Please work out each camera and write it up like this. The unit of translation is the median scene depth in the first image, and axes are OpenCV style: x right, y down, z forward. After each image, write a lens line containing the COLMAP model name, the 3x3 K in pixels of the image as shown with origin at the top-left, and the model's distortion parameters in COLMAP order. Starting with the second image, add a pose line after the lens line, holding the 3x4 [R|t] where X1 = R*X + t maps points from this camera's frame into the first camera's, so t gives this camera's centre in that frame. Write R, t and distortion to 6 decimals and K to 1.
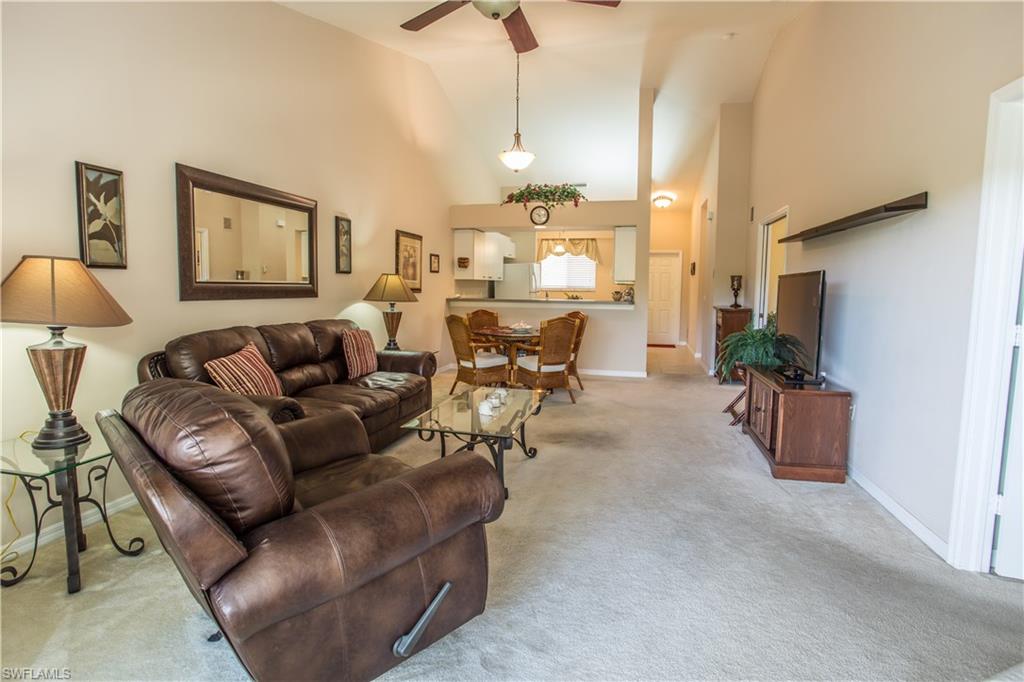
lens RADIAL K [[518.4, 0, 519.9], [0, 518.4, 335.2], [0, 0, 1]] dist [-0.087481, 0.047487]
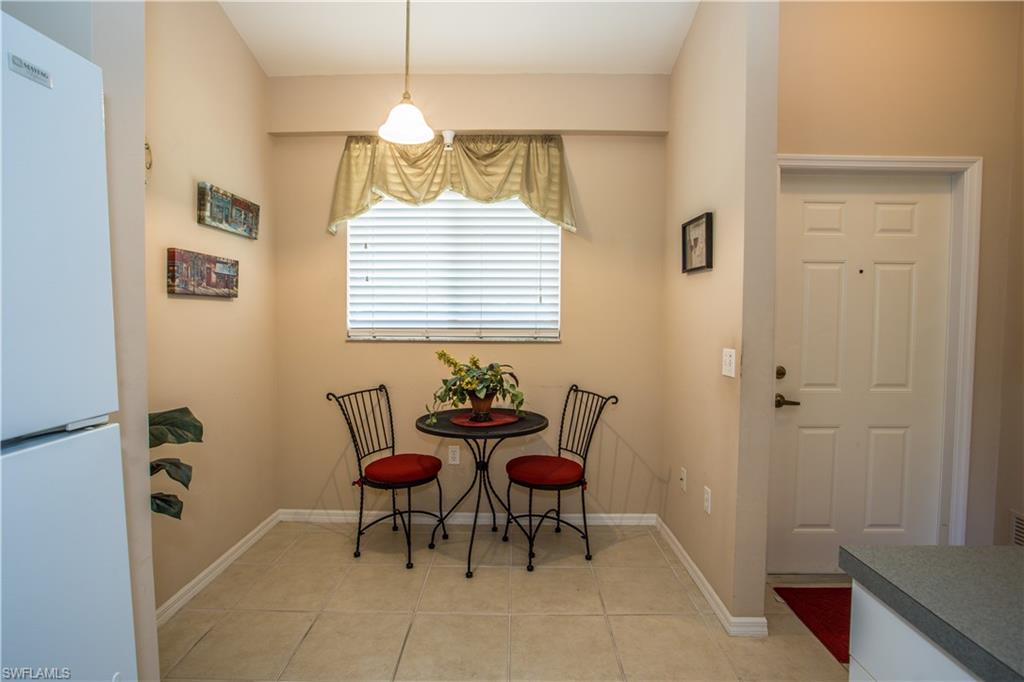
lens RADIAL K [[499.0, 0, 513.7], [0, 499.0, 333.2], [0, 0, 1]] dist [-0.081062, 0.036191]
pose [[0.976033, -0.011088, 0.217339, 0.115175], [0.022482, 0.998495, -0.050024, -0.127578], [-0.216457, 0.053711, 0.974814, 1.268270]]
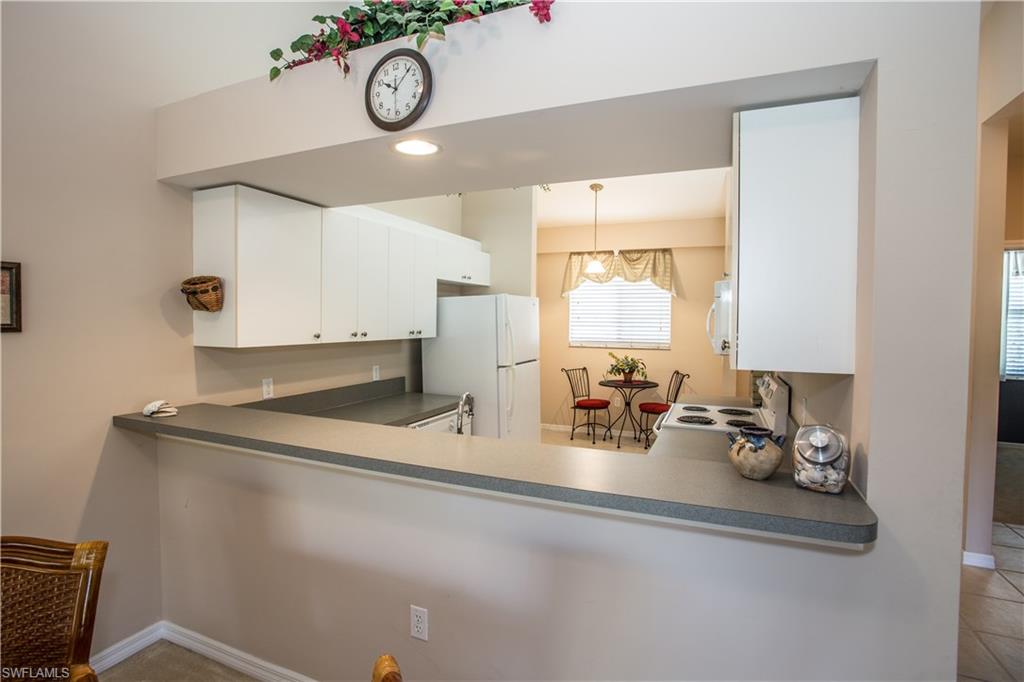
lens RADIAL K [[499.0, 0, 513.7], [0, 499.0, 333.2], [0, 0, 1]] dist [-0.081062, 0.036191]
pose [[0.984228, 0.005709, -0.176812, 0.129811], [-0.017869, 0.997576, -0.067259, -0.106620], [0.176000, 0.069358, 0.981944, 0.794977]]
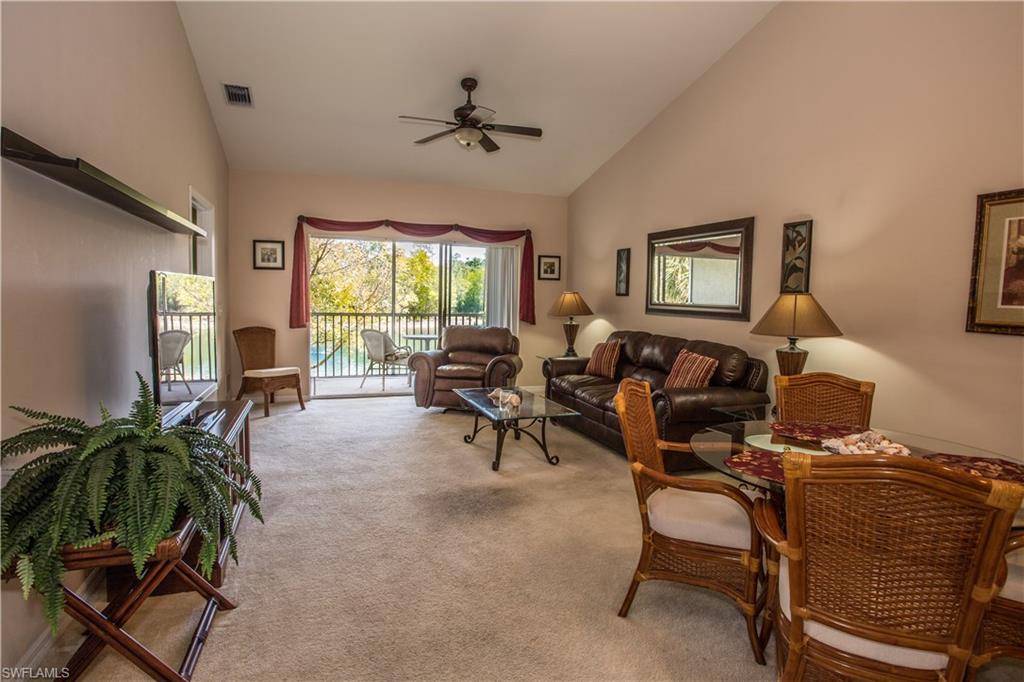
lens RADIAL K [[518.4, 0, 519.9], [0, 518.4, 335.2], [0, 0, 1]] dist [-0.087481, 0.047487]
pose [[-0.822637, 0.018038, -0.568281, 0.289330], [-0.078423, 0.986344, 0.144831, -0.092805], [0.563133, 0.163710, -0.809988, 0.937187]]
